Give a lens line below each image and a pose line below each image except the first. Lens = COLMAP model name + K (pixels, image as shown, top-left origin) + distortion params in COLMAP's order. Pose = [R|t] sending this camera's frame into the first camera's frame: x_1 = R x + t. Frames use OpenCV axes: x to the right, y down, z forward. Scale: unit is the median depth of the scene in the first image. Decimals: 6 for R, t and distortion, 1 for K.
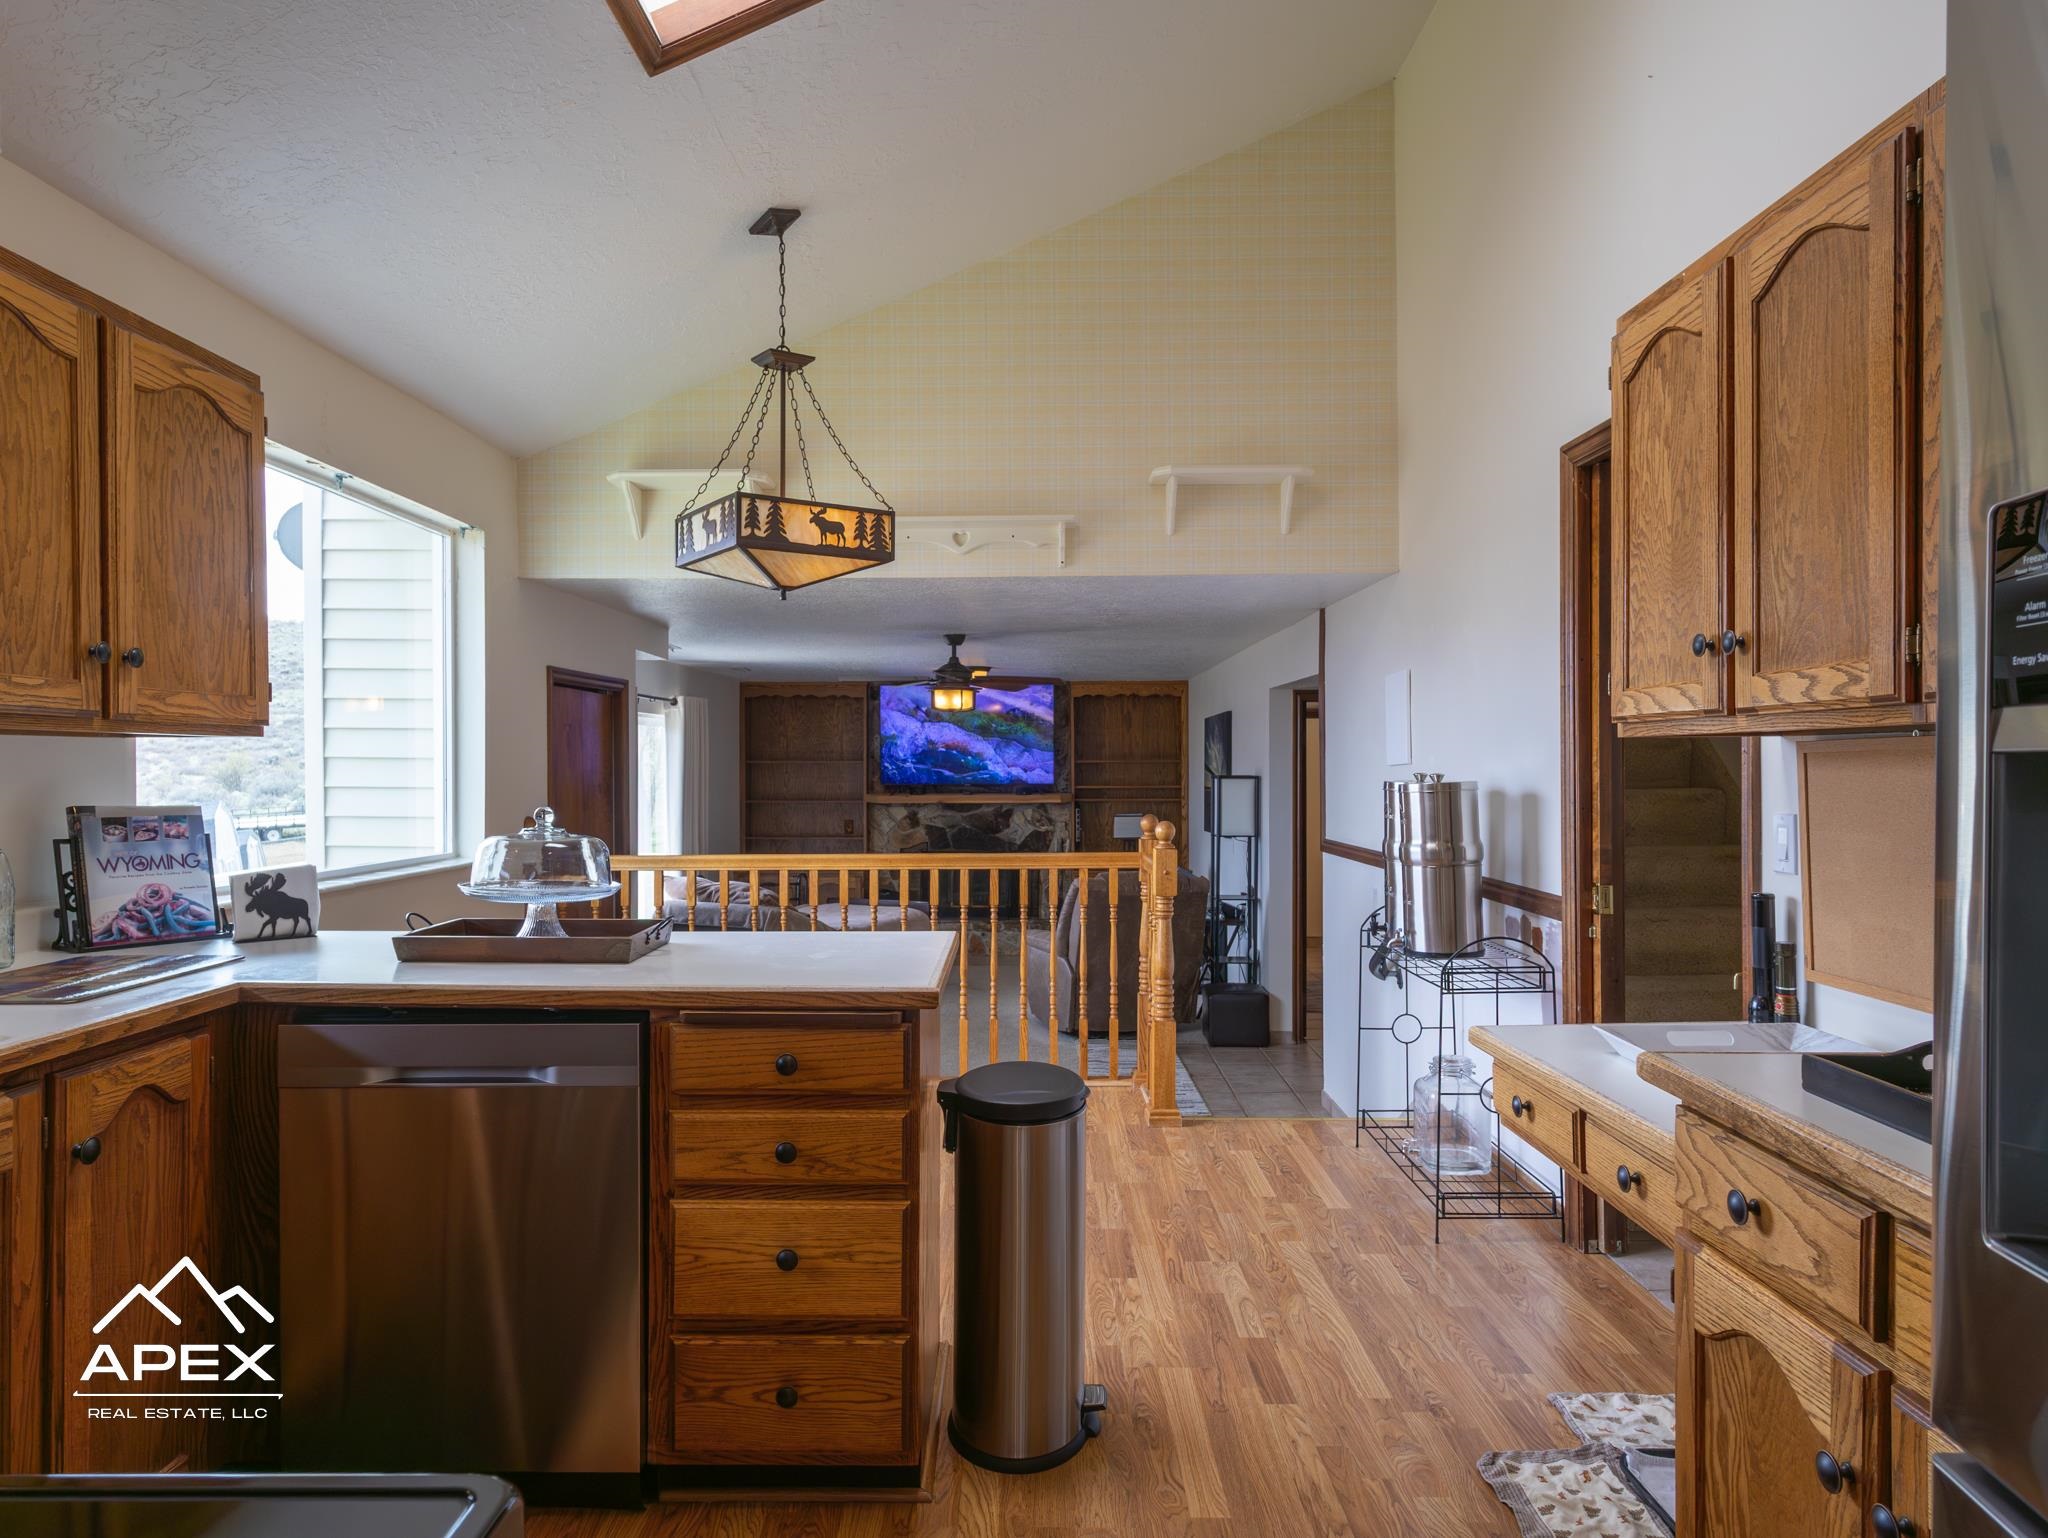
lens RADIAL K [[1137.3, 0, 1017.0], [0, 1137.3, 770.6], [0, 0, 1]] dist [-0.001073, -0.000027]
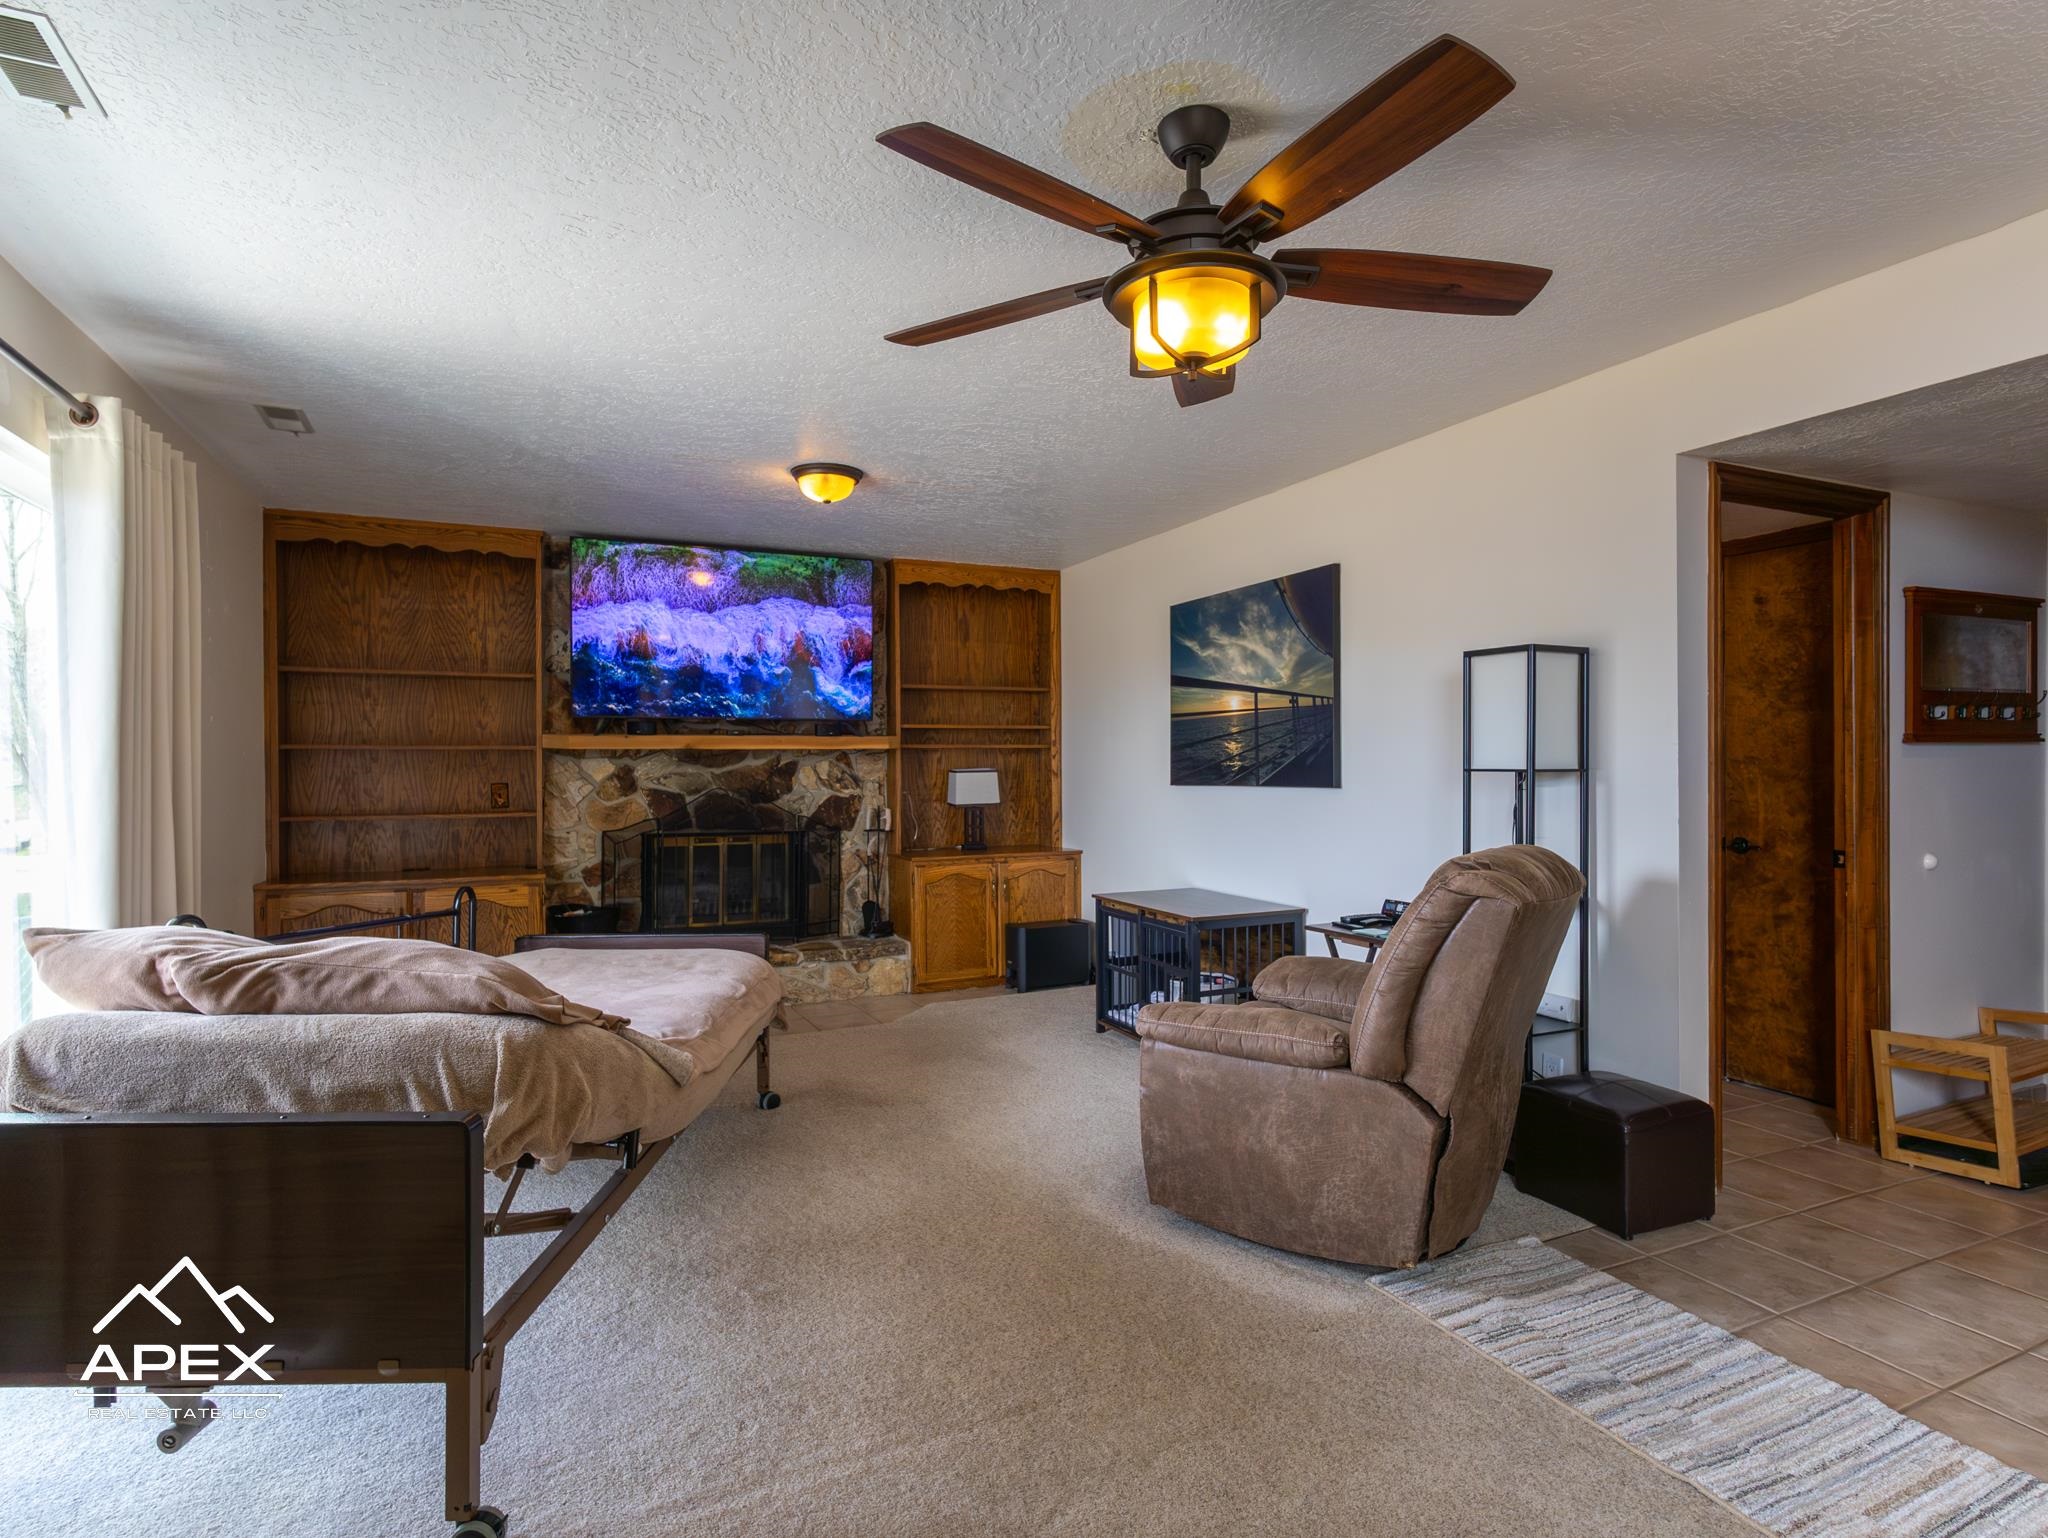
lens RADIAL K [[1049.0, 0, 1032.7], [0, 1049.0, 763.4], [0, 0, 1]] dist [-0.006038, 0.000281]
pose [[0.908946, -0.004687, 0.416887, -0.125236], [0.003127, 0.999985, 0.004424, 0.032738], [-0.416902, -0.002718, 0.908947, 0.430044]]
